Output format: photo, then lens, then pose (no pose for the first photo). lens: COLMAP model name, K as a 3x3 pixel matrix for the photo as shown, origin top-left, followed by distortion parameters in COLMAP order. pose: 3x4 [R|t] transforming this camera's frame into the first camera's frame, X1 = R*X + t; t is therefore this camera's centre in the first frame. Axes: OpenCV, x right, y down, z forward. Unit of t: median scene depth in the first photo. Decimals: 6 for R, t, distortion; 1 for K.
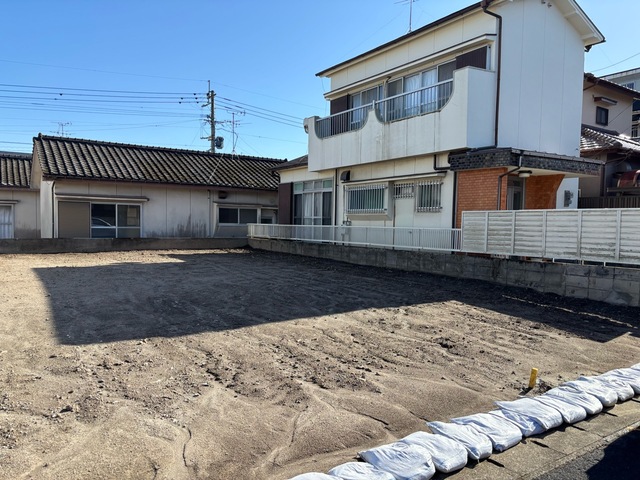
lens RADIAL K [[484.3, 0, 323.0], [0, 484.3, 245.9], [0, 0, 1]] dist [0.015187, -0.018040]
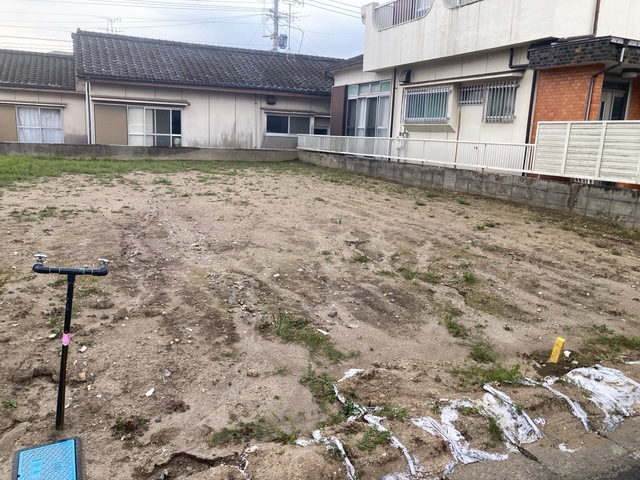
lens RADIAL K [[527.7, 0, 316.8], [0, 527.7, 237.2], [0, 0, 1]] dist [0.008075, 0.001746]
pose [[0.985616, 0.052630, -0.160598, 0.058636], [-0.029213, 0.989025, 0.144829, 0.000178], [0.166458, -0.138054, 0.976336, 0.053816]]
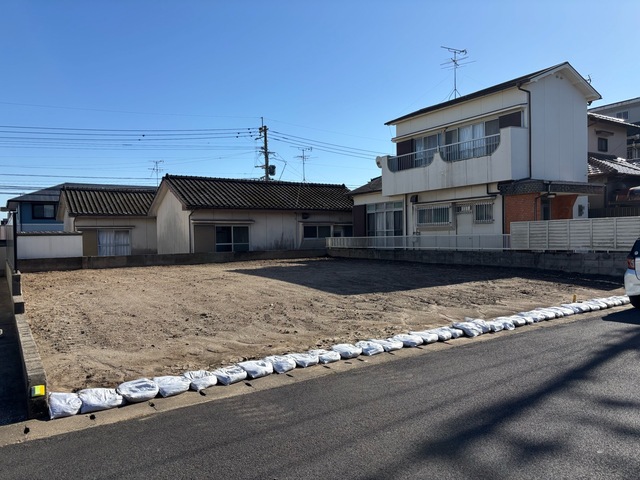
lens RADIAL K [[484.3, 0, 319.9], [0, 484.3, 243.3], [0, 0, 1]] dist [0.015187, -0.018040]
pose [[0.999176, -0.035816, -0.019112, -0.201390], [0.035137, 0.998779, -0.034732, 0.018152], [0.020333, 0.034032, 0.999214, -0.369766]]
